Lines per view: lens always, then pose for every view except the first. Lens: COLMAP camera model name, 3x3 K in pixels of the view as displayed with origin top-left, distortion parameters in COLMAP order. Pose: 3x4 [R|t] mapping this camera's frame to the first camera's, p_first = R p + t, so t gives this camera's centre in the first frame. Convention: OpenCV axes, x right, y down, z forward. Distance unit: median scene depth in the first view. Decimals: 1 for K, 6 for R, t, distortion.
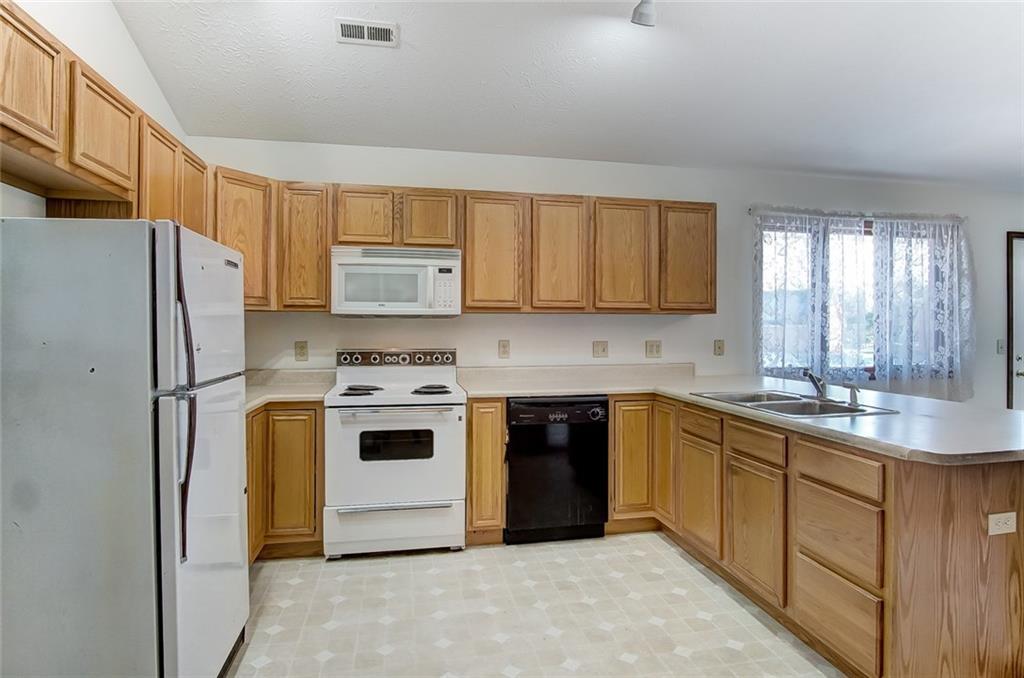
lens RADIAL K [[551.2, 0, 507.5], [0, 551.2, 325.1], [0, 0, 1]] dist [-0.039514, 0.011850]
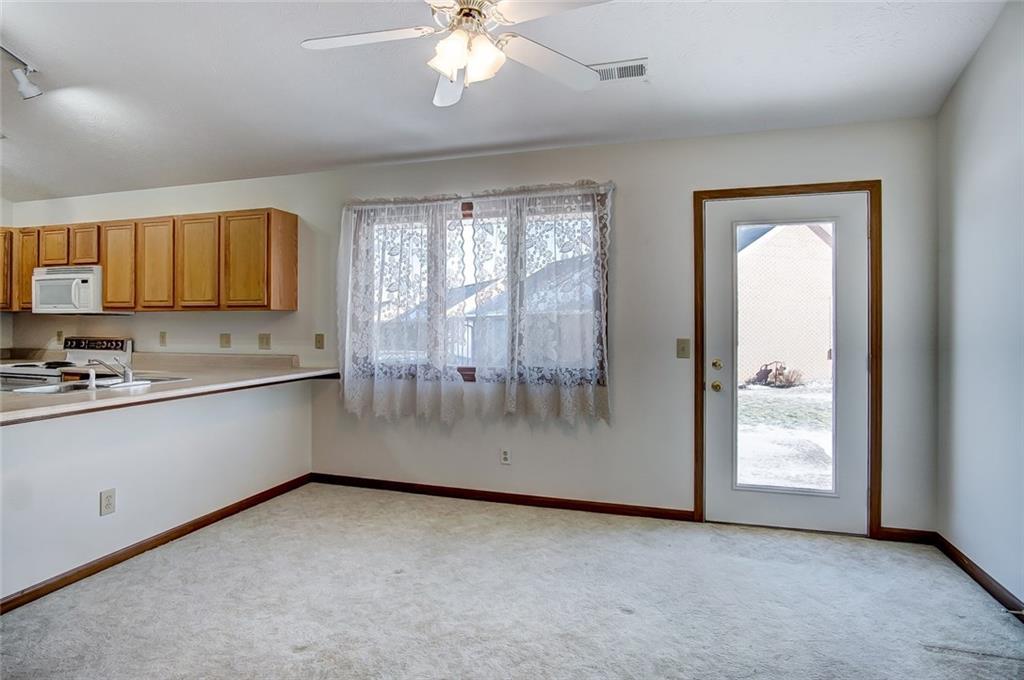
lens RADIAL K [[551.2, 0, 507.5], [0, 551.2, 326.1], [0, 0, 1]] dist [-0.039514, 0.011850]
pose [[0.880150, 0.004164, -0.474677, 1.415117], [0.001651, 0.999929, 0.011831, -0.000206], [0.474693, -0.011197, 0.880080, 0.290164]]
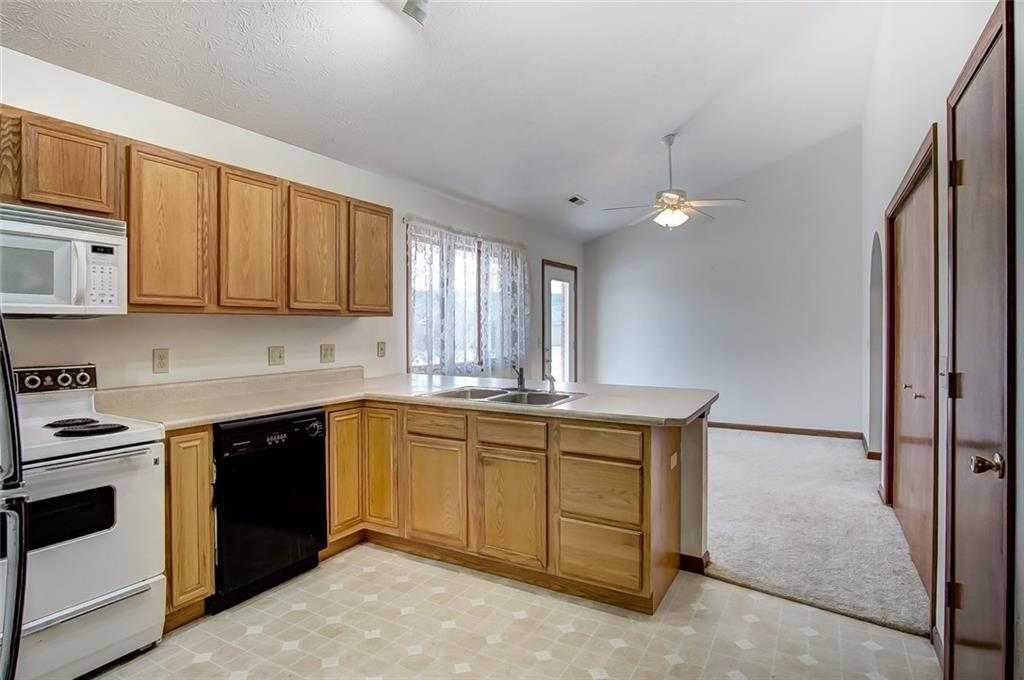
lens RADIAL K [[551.2, 0, 507.5], [0, 551.2, 326.1], [0, 0, 1]] dist [-0.039514, 0.011850]
pose [[0.656100, -0.002090, 0.754671, -0.276478], [-0.000252, 0.999996, 0.002989, -0.006338], [-0.754674, -0.002152, 0.656096, 0.174140]]
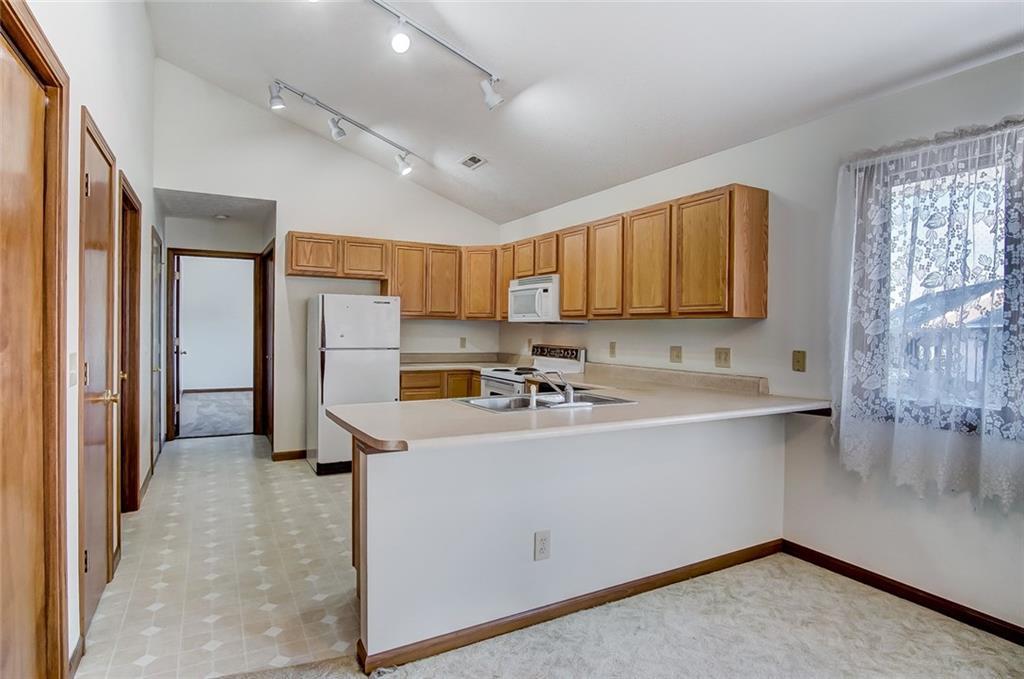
lens RADIAL K [[551.2, 0, 507.5], [0, 551.2, 325.6], [0, 0, 1]] dist [-0.039514, 0.011850]
pose [[0.301589, -0.001550, -0.953437, 1.155429], [-0.006763, 0.999970, -0.003765, -0.002792], [0.953414, 0.007584, 0.301569, 0.459579]]
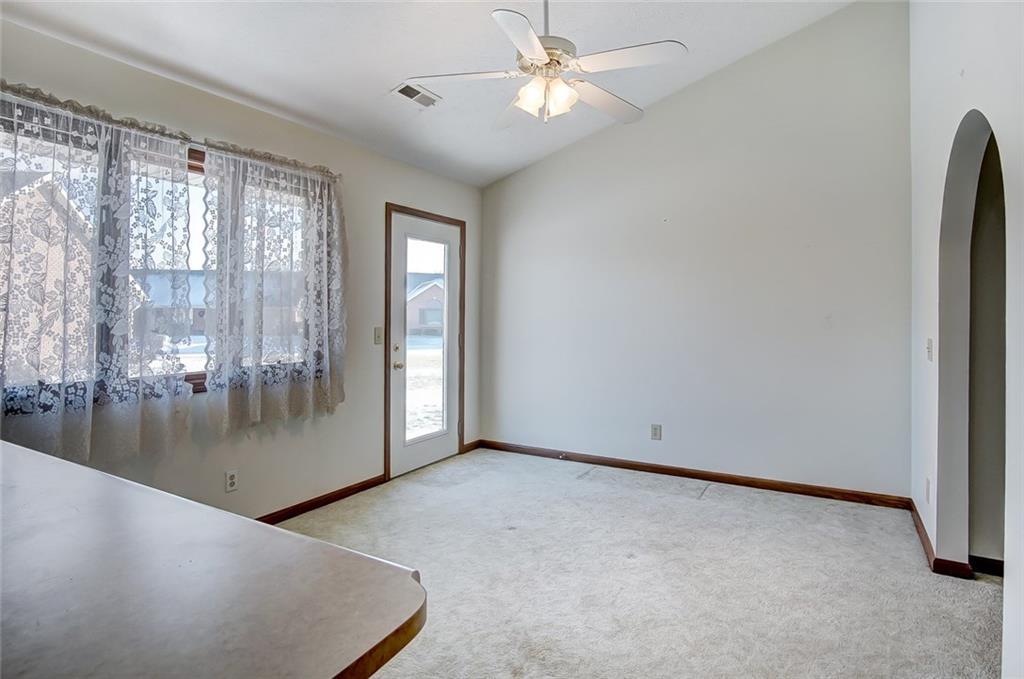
lens RADIAL K [[561.6, 0, 499.5], [0, 561.6, 309.3], [0, 0, 1]] dist [-0.037730, 0.013944]
pose [[0.665744, 0.007416, 0.746144, 0.505409], [-0.010325, 0.999946, -0.000726, -0.004340], [-0.746109, -0.007221, 0.665785, 0.348042]]
